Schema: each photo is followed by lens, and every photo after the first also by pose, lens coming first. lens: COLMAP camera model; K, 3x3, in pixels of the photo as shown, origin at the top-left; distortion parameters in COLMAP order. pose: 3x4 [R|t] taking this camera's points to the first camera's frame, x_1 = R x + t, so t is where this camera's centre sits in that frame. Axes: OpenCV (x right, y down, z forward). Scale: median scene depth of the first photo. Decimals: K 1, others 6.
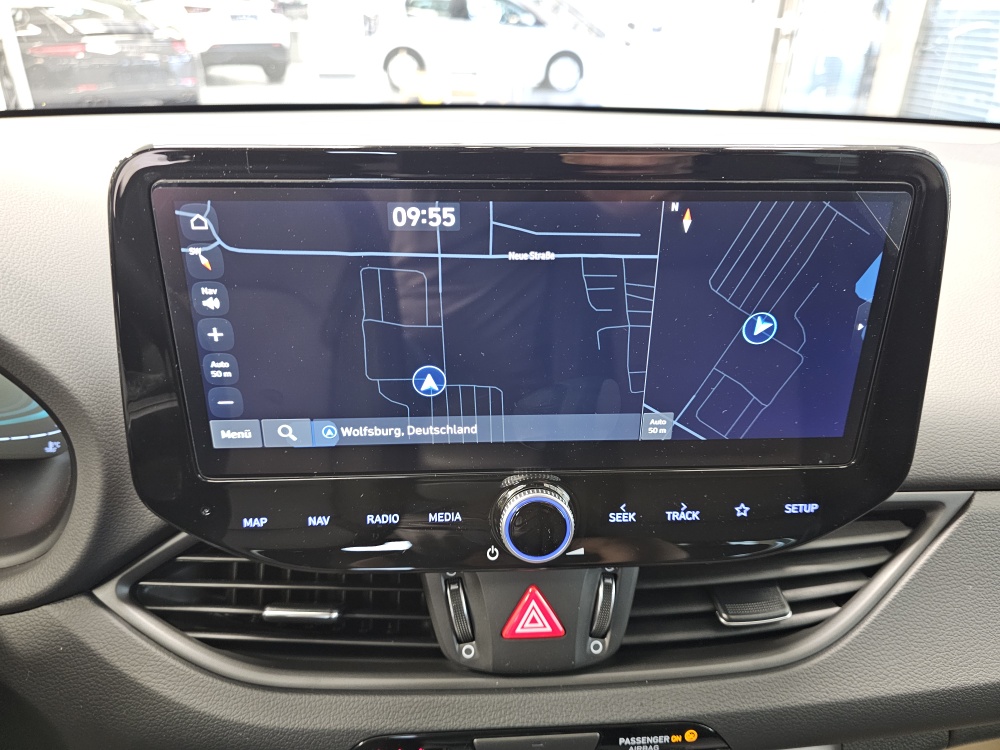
lens RADIAL K [[678.7, 0, 494.2], [0, 678.7, 358.8], [0, 0, 1]] dist [0.028089, -0.047388]
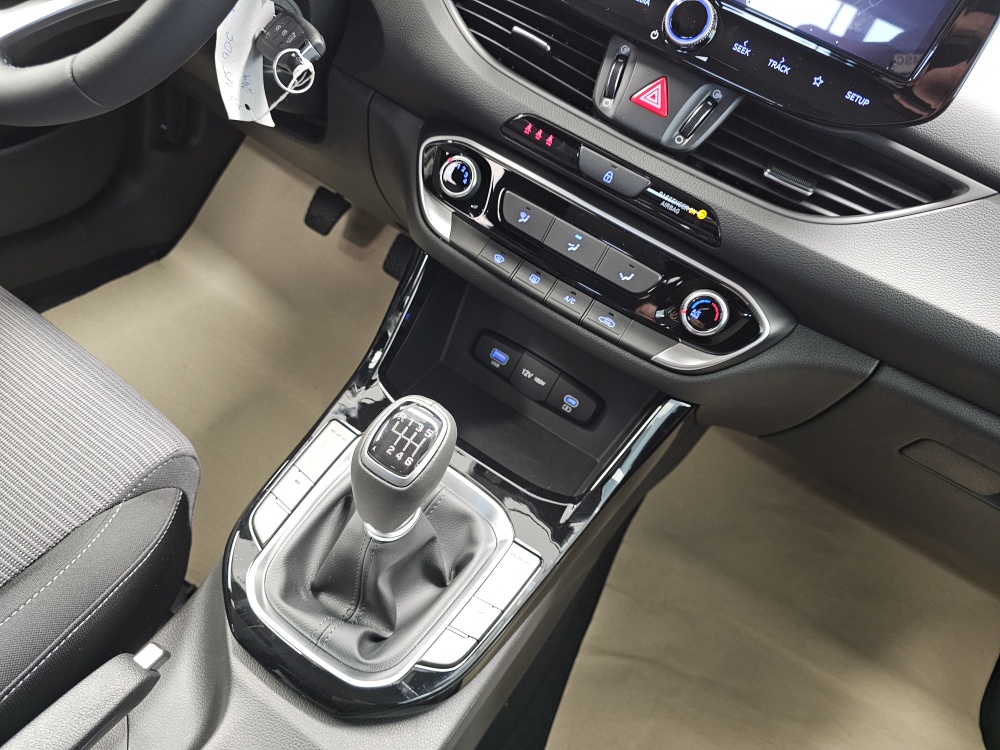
lens RADIAL K [[678.7, 0, 506.7], [0, 678.7, 361.0], [0, 0, 1]] dist [0.028089, -0.047388]
pose [[0.809942, 0.527872, -0.255626, 0.493252], [-0.496647, 0.849118, 0.179836, 0.769012], [0.311987, -0.018701, 0.949902, -0.578927]]
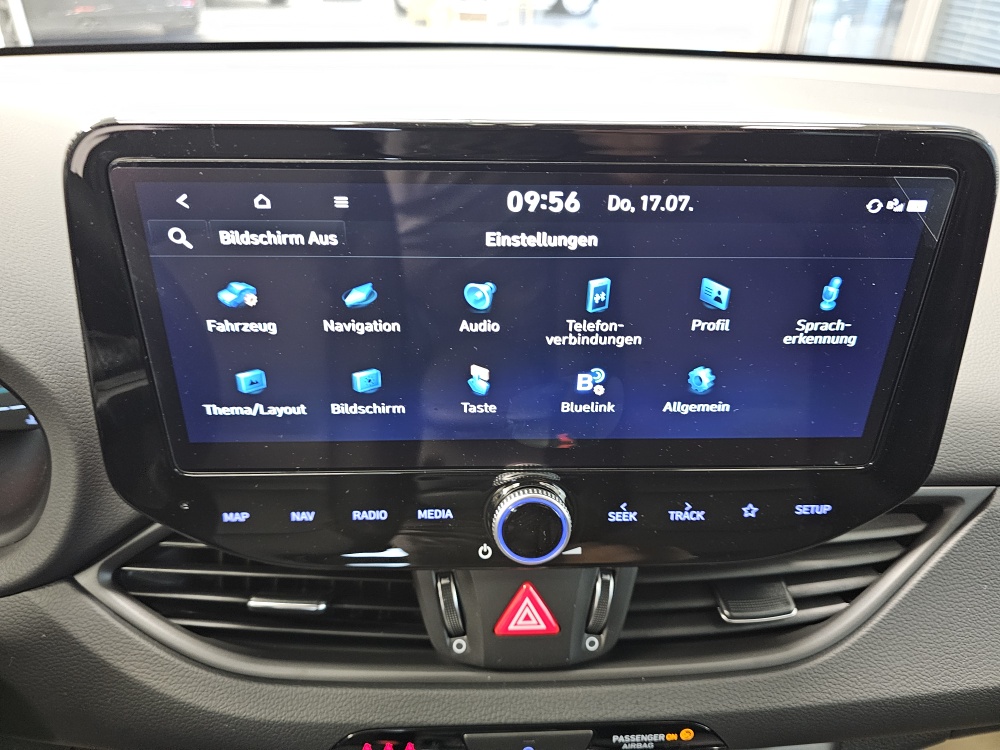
lens RADIAL K [[678.7, 0, 490.9], [0, 678.7, 348.0], [0, 0, 1]] dist [0.028089, -0.047388]
pose [[0.999803, 0.013263, -0.014739, 0.015634], [-0.012025, 0.996630, 0.081138, -0.072235], [0.015765, -0.080945, 0.996594, 0.069110]]
